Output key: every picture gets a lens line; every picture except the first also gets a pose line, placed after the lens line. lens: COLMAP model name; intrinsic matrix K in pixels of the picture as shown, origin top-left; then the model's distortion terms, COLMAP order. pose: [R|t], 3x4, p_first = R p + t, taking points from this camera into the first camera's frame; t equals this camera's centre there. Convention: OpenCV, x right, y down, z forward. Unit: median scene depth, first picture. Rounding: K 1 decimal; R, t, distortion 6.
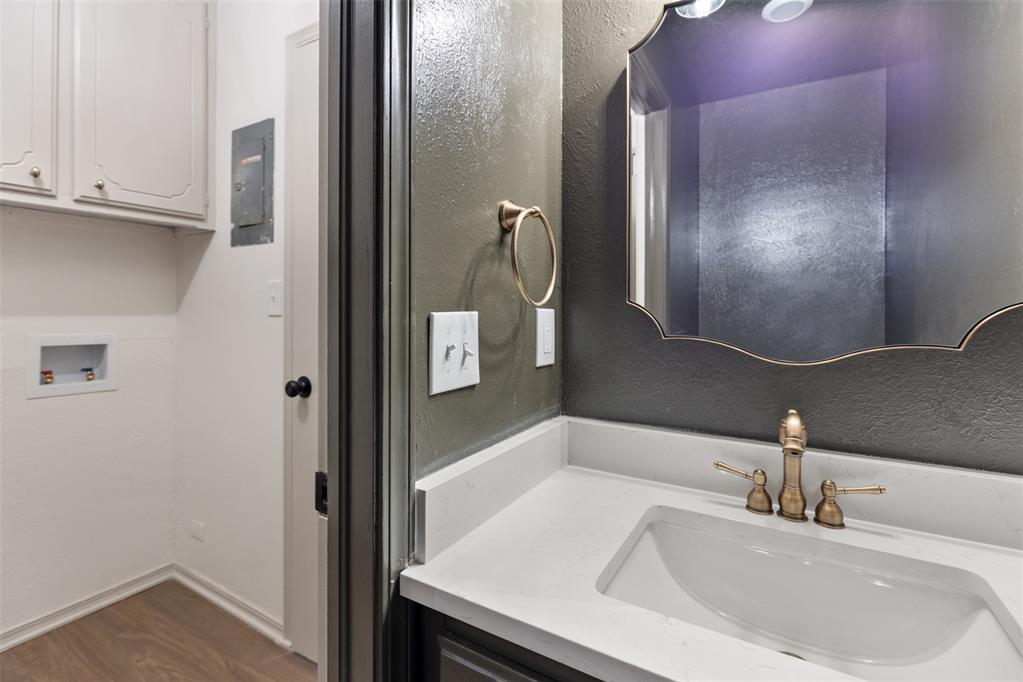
lens RADIAL K [[474.2, 0, 515.7], [0, 474.2, 309.9], [0, 0, 1]] dist [0.002813, -0.000011]
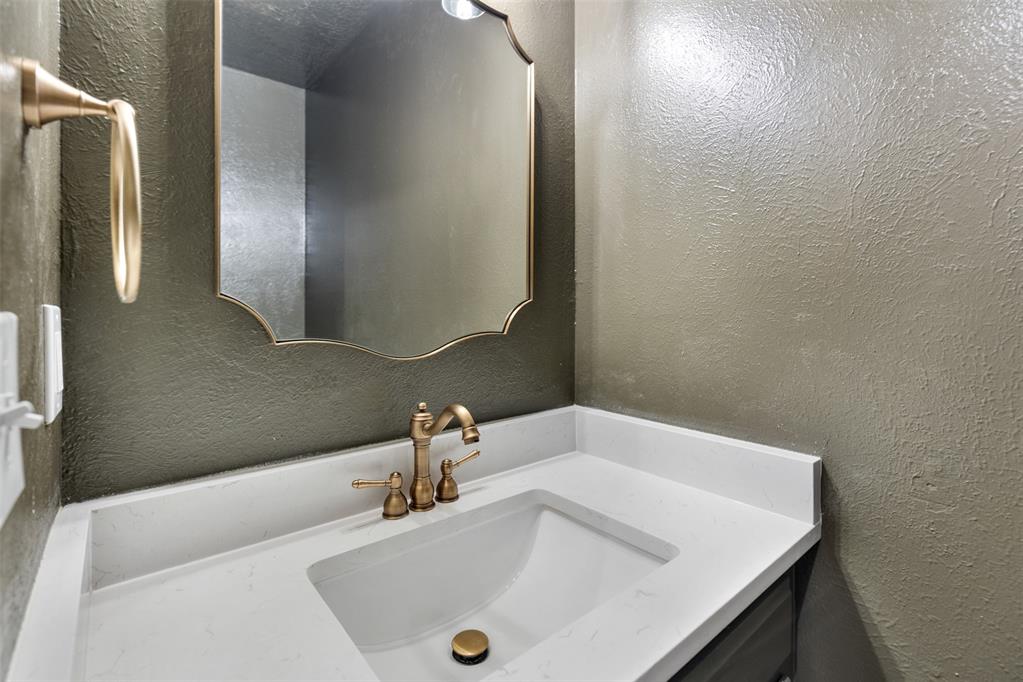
lens RADIAL K [[474.2, 0, 515.7], [0, 474.2, 309.9], [0, 0, 1]] dist [0.002813, -0.000011]
pose [[0.345676, -0.013788, 0.938253, -0.281241], [0.008085, 0.999899, 0.011715, 0.000489], [-0.938319, 0.003536, 0.345753, 0.421542]]
